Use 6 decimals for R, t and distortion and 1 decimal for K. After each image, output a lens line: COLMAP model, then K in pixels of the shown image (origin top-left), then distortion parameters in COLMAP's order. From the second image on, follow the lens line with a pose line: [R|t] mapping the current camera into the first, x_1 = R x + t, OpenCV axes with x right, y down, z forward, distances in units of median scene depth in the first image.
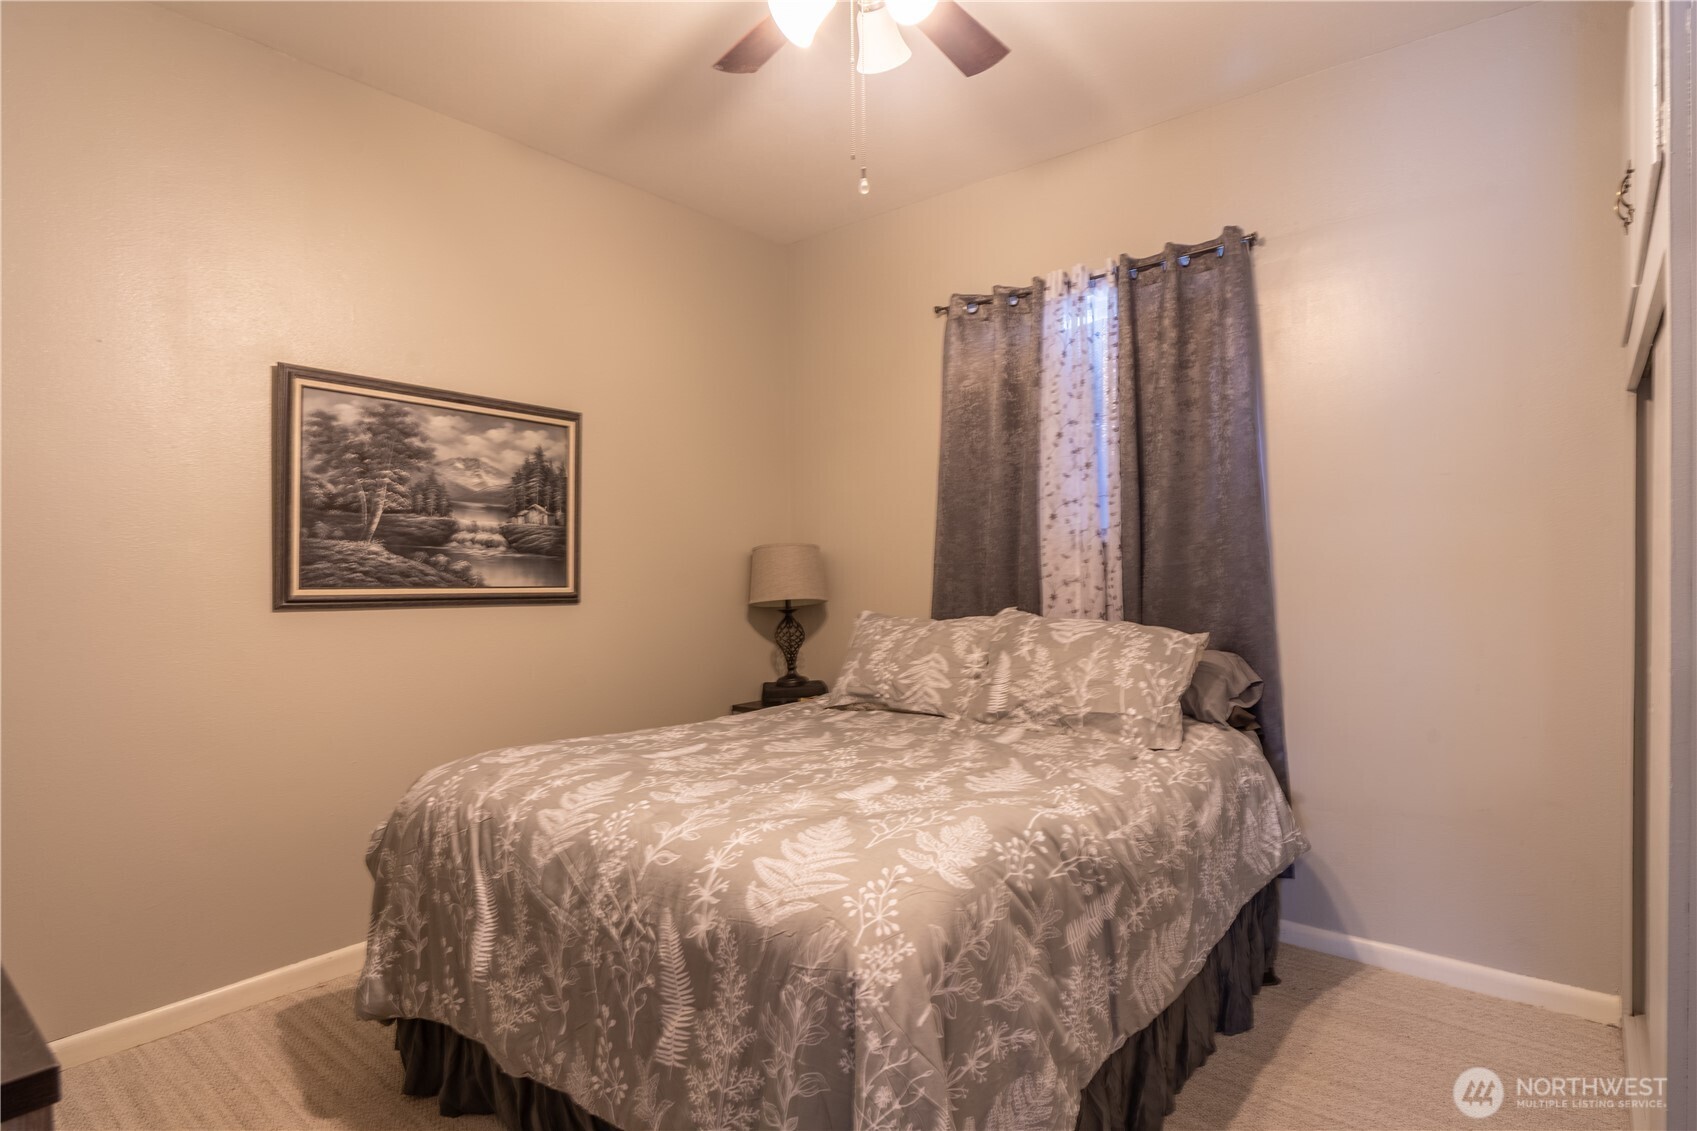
lens RADIAL K [[898.6, 0, 818.5], [0, 898.6, 585.6], [0, 0, 1]] dist [-0.000030, -0.002642]
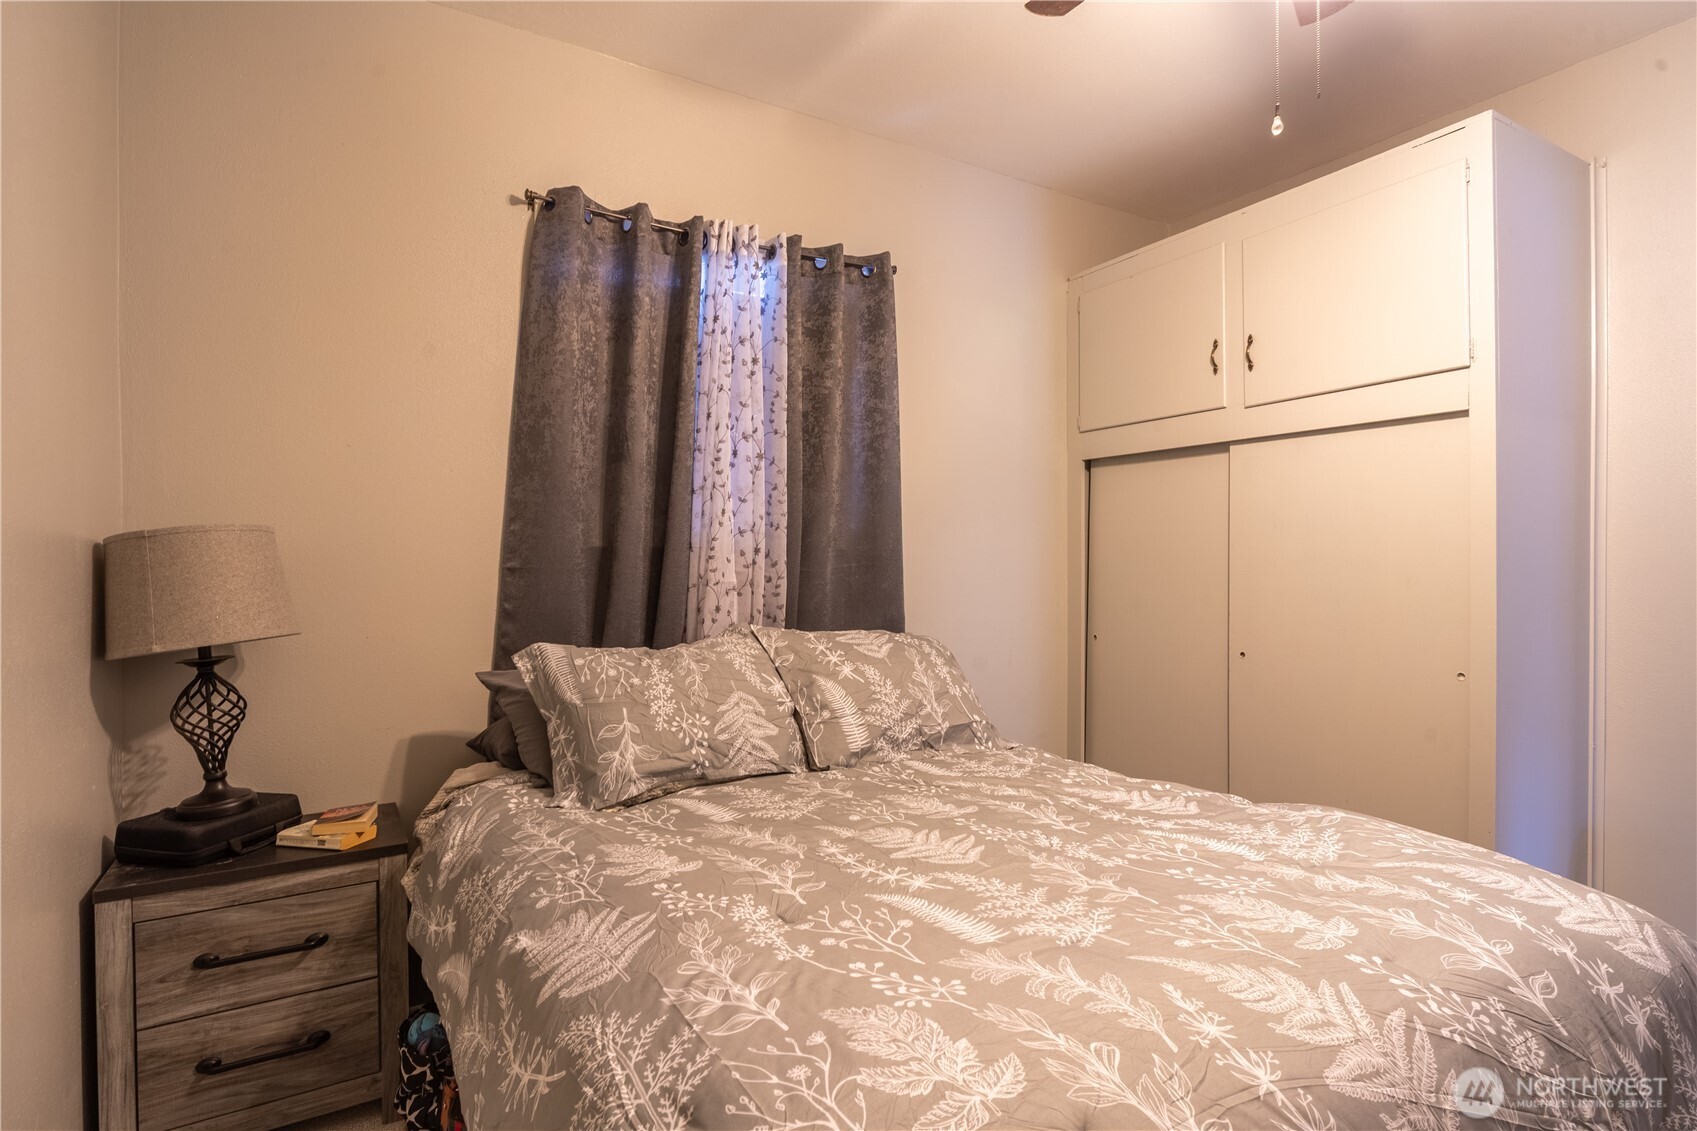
lens RADIAL K [[898.6, 0, 846.8], [0, 898.6, 565.5], [0, 0, 1]] dist [-0.000030, -0.002642]
pose [[0.304787, 0.007105, 0.952394, -0.541432], [0.021526, 0.999665, -0.014347, -0.014338], [-0.952177, 0.024874, 0.304532, 0.698284]]
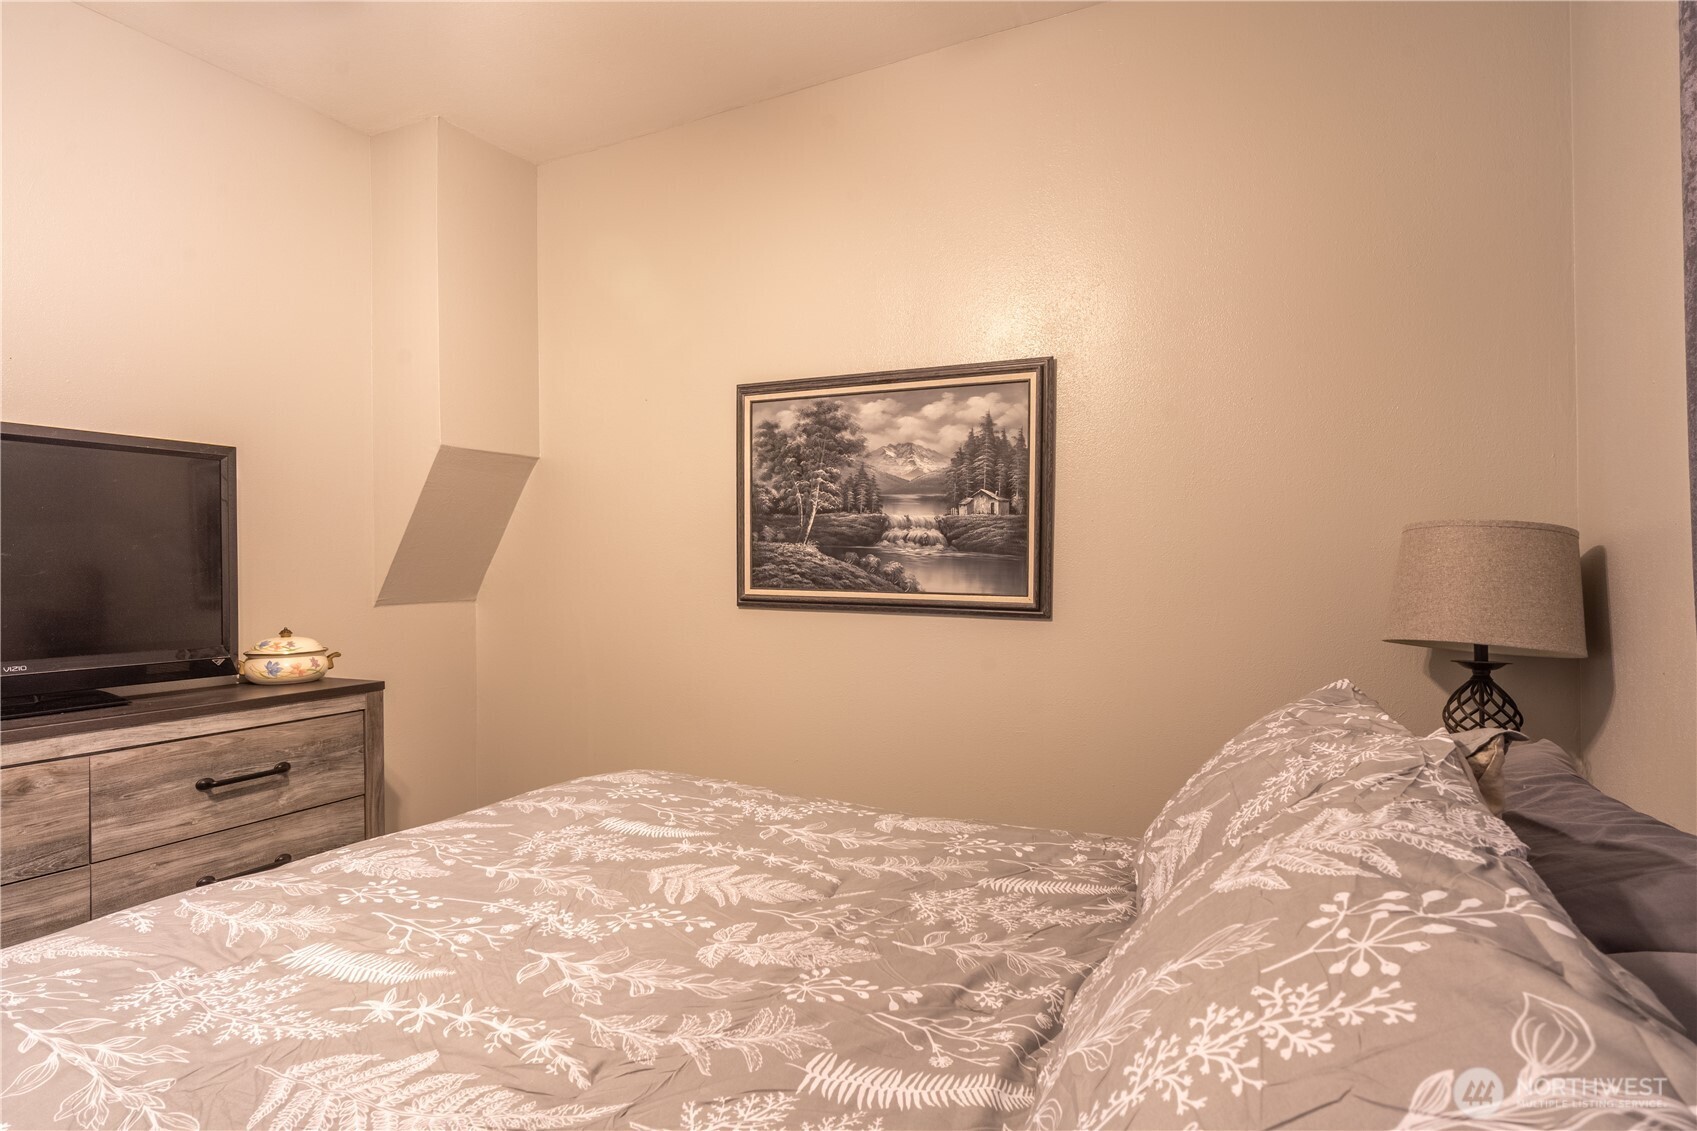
lens RADIAL K [[898.6, 0, 844.7], [0, 898.6, 563.1], [0, 0, 1]] dist [-0.000030, -0.002642]
pose [[0.243836, 0.002023, -0.969814, 0.459636], [-0.017634, 0.999842, -0.002348, -0.024135], [0.969656, 0.017675, 0.243833, 0.767765]]
